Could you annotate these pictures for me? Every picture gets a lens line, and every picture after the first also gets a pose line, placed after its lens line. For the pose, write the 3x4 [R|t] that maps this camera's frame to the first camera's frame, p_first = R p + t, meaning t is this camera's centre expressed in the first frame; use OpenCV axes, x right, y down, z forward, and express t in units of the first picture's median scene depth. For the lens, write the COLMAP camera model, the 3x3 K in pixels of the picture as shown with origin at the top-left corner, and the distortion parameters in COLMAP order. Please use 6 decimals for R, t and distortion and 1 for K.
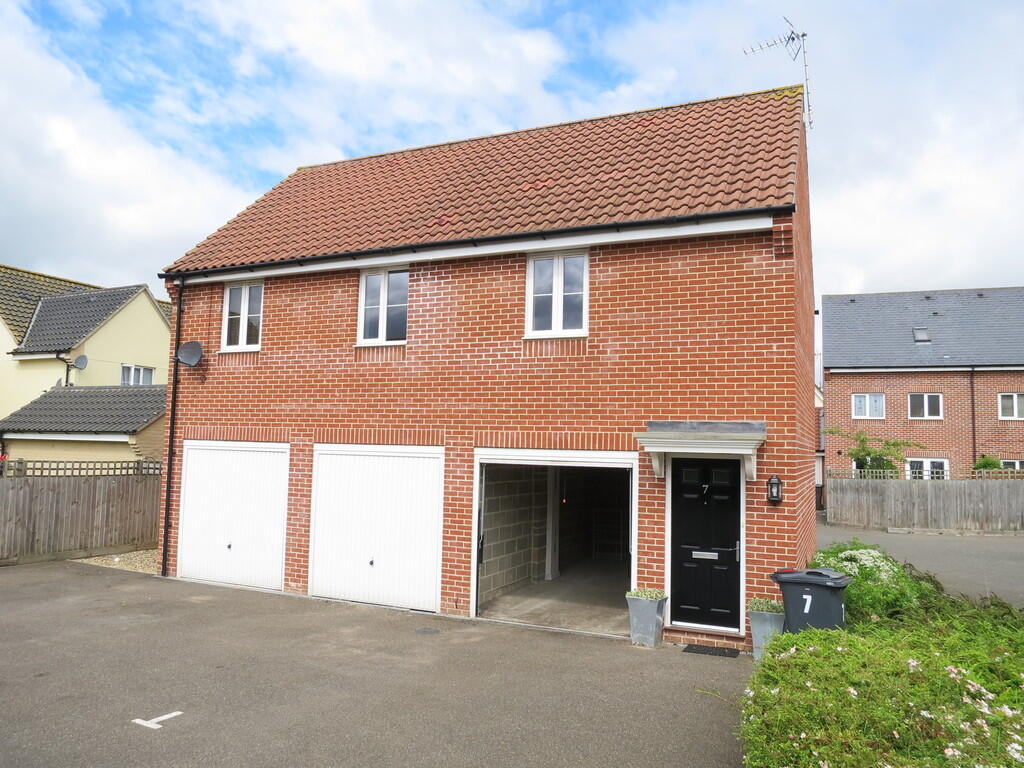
lens RADIAL K [[753.0, 0, 511.3], [0, 753.0, 384.6], [0, 0, 1]] dist [-0.041159, 0.001147]
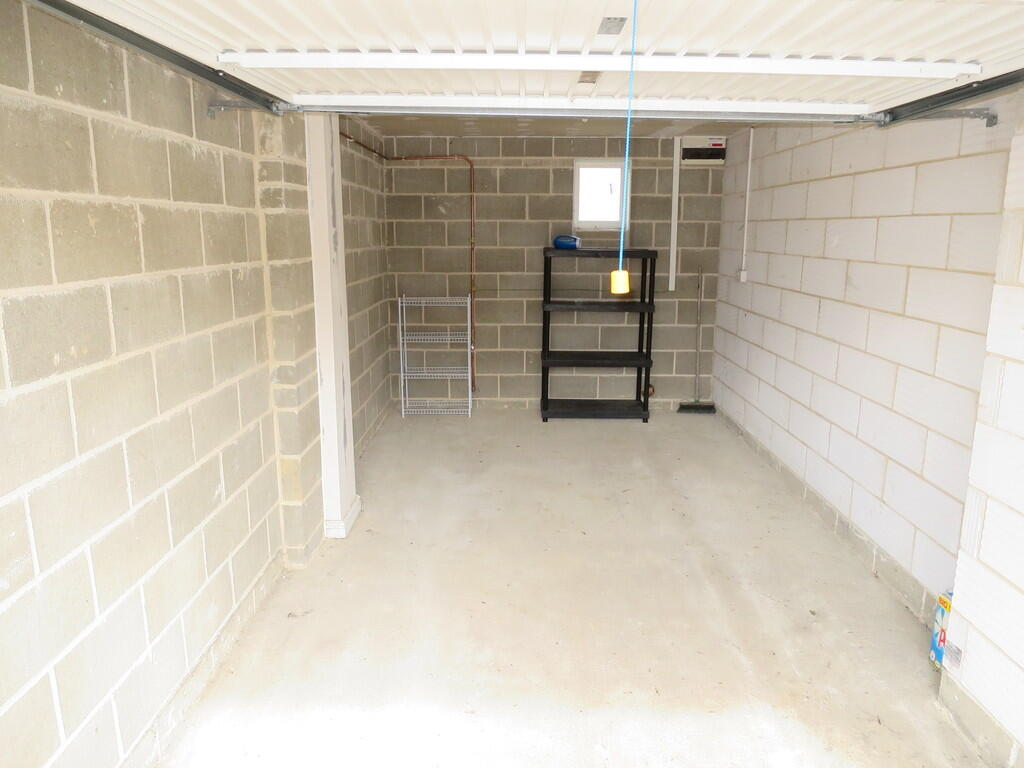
lens RADIAL K [[753.0, 0, 512.8], [0, 753.0, 383.9], [0, 0, 1]] dist [-0.041159, 0.001147]
pose [[0.916123, -0.103279, 0.387365, 0.002798], [-0.013021, 0.958071, 0.286234, 0.109785], [-0.400685, -0.267269, 0.876367, 0.726378]]
